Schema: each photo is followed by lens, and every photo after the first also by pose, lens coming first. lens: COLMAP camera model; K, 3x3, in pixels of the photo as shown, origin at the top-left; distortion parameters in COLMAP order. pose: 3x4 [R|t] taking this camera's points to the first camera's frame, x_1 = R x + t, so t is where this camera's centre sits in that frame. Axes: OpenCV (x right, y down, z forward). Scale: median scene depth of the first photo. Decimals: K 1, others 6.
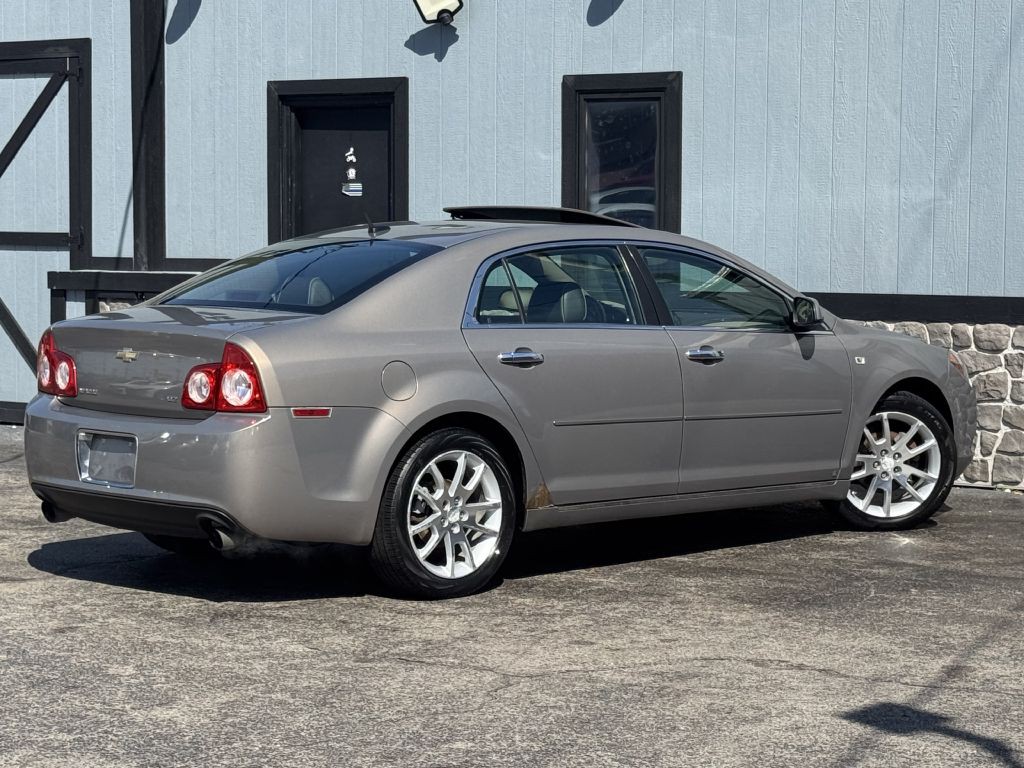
lens RADIAL K [[2556.9, 0, 512.0], [0, 2556.9, 384.0], [0, 0, 1]] dist [0.160884, 0.429086]
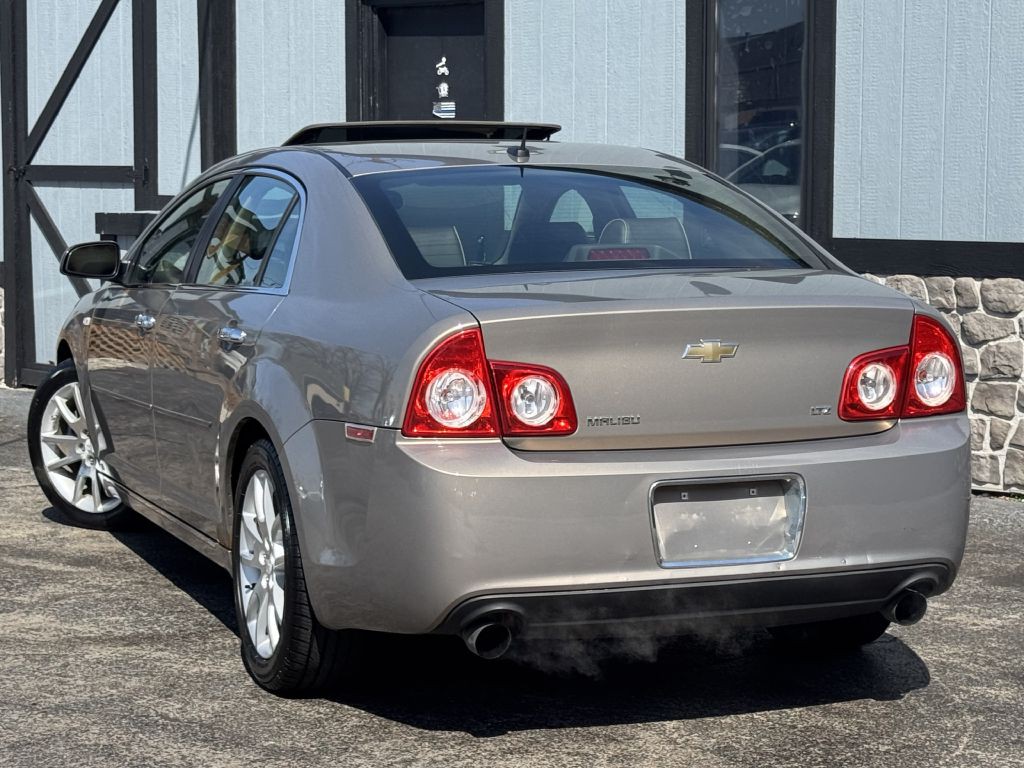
lens RADIAL K [[2384.4, 0, 512.0], [0, 2384.4, 384.0], [0, 0, 1]] dist [0.192113, -0.378071]
pose [[0.986336, 0.013020, -0.164229, 0.087359], [-0.008520, 0.999570, 0.028073, -0.012962], [0.164524, -0.026290, 0.986023, 0.291022]]
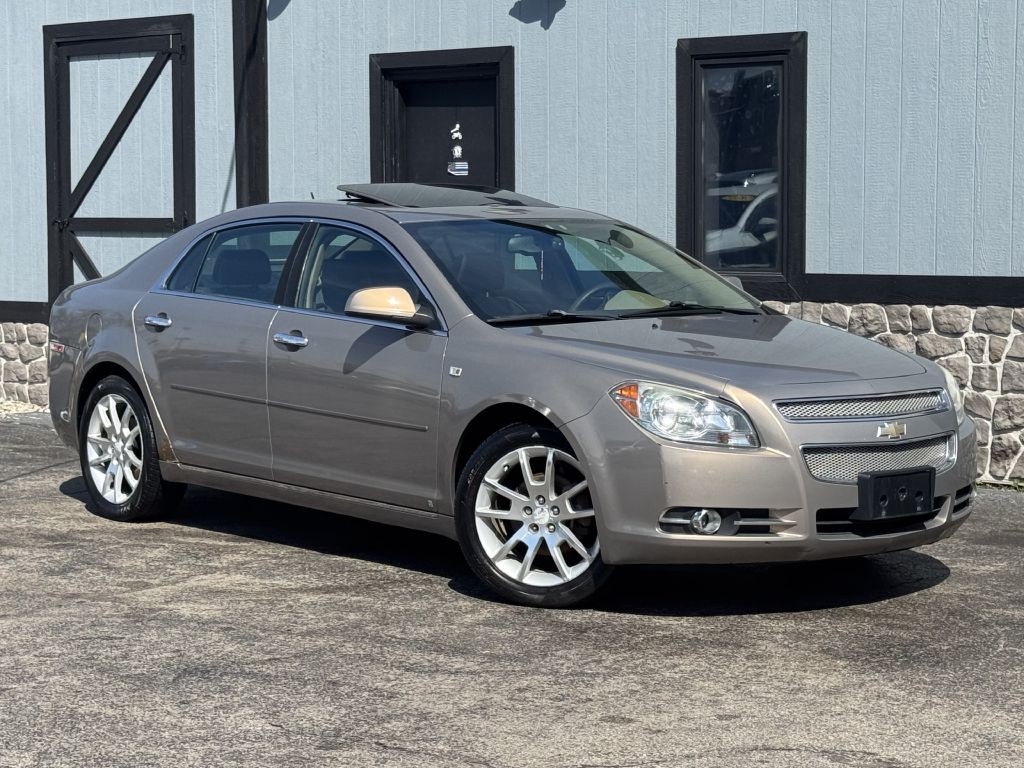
lens RADIAL K [[2317.7, 0, 496.9], [0, 2317.7, 378.3], [0, 0, 1]] dist [0.179330, -0.096911]
pose [[0.995262, -0.000653, -0.097226, 0.036654], [0.001371, 0.999972, 0.007316, -0.006057], [0.097219, -0.007415, 0.995235, 0.169537]]
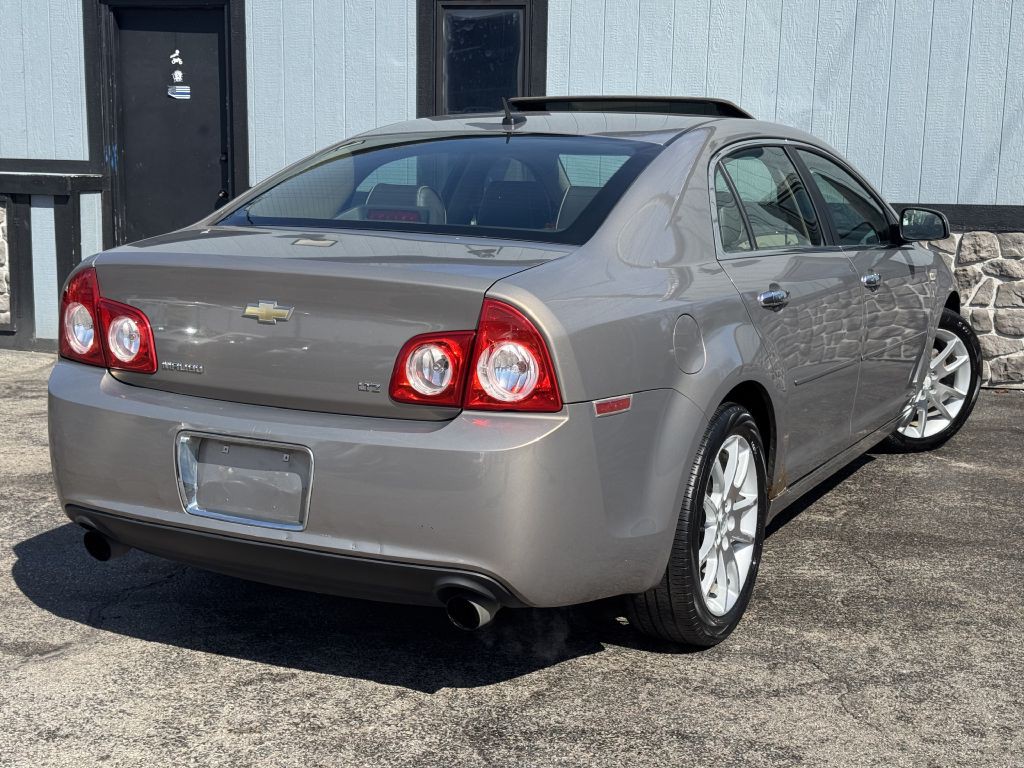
lens RADIAL K [[1438.1, 0, 512.2], [0, 1438.1, 389.9], [0, 0, 1]] dist [0.214061, -0.474690]
pose [[0.946572, -0.040640, 0.319922, -0.137158], [0.007694, 0.994592, 0.103579, -0.018888], [-0.322401, -0.095583, 0.941765, 0.431286]]
